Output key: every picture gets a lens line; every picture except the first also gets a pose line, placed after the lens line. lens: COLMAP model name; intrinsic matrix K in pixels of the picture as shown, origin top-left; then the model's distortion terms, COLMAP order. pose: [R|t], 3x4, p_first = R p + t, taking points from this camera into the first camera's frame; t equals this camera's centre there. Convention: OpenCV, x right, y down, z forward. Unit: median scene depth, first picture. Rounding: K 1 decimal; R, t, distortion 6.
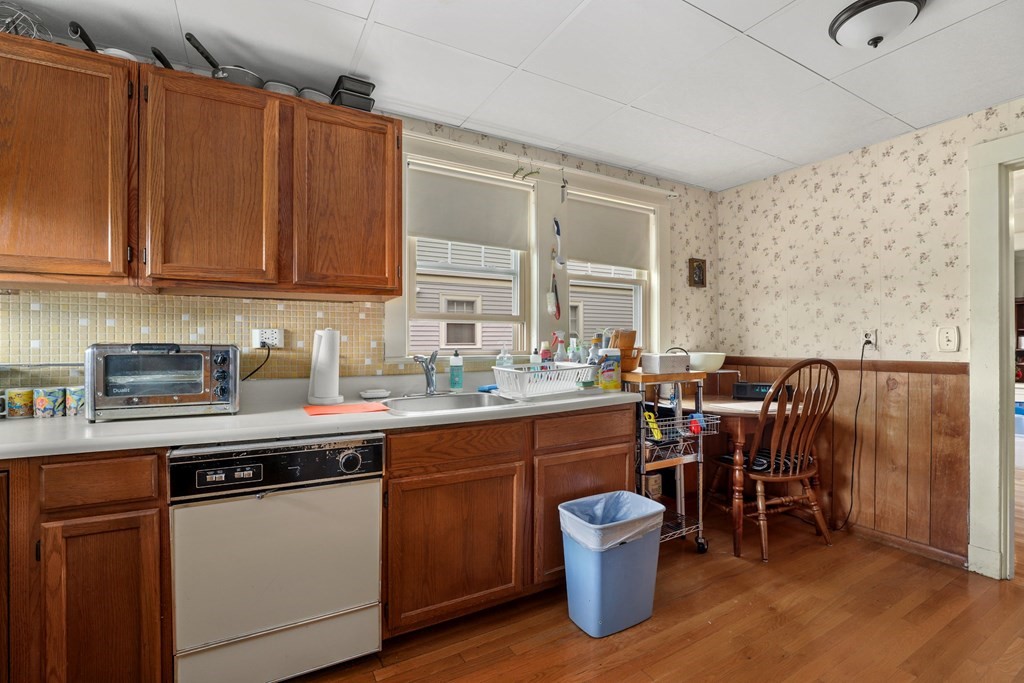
lens RADIAL K [[471.2, 0, 512.0], [0, 471.2, 341.5], [0, 0, 1]] dist [-0.055571, 0.017778]
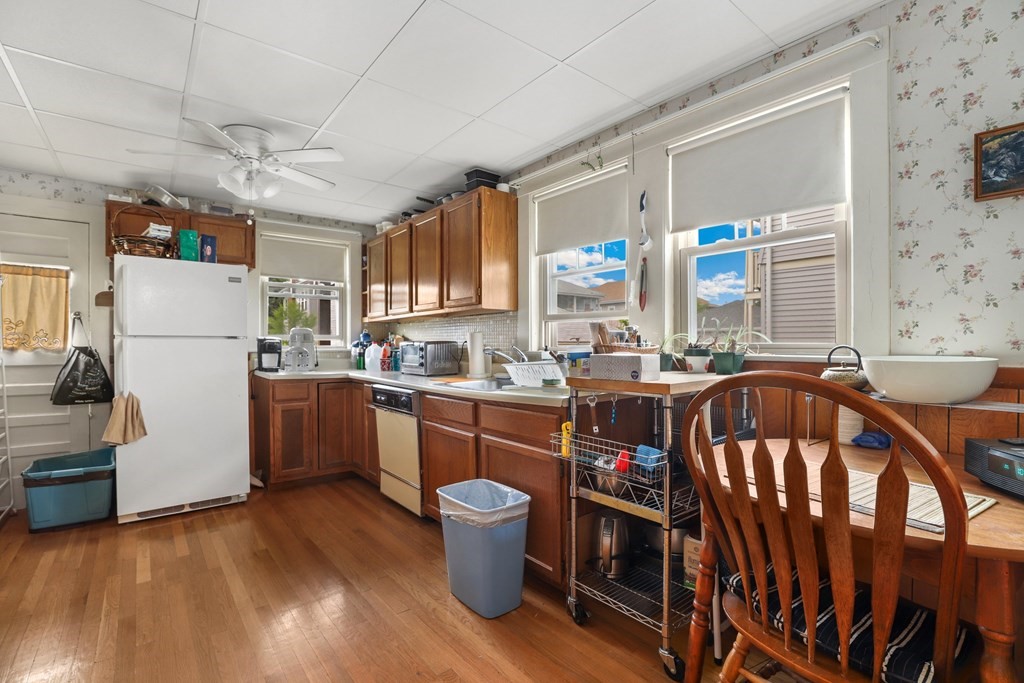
lens RADIAL K [[471.2, 0, 512.0], [0, 471.2, 341.5], [0, 0, 1]] dist [-0.055571, 0.017778]
pose [[0.145515, 0.001038, -0.989356, 1.082189], [0.012225, 0.999921, 0.002847, 0.004469], [0.989281, -0.012509, 0.145490, 0.775855]]
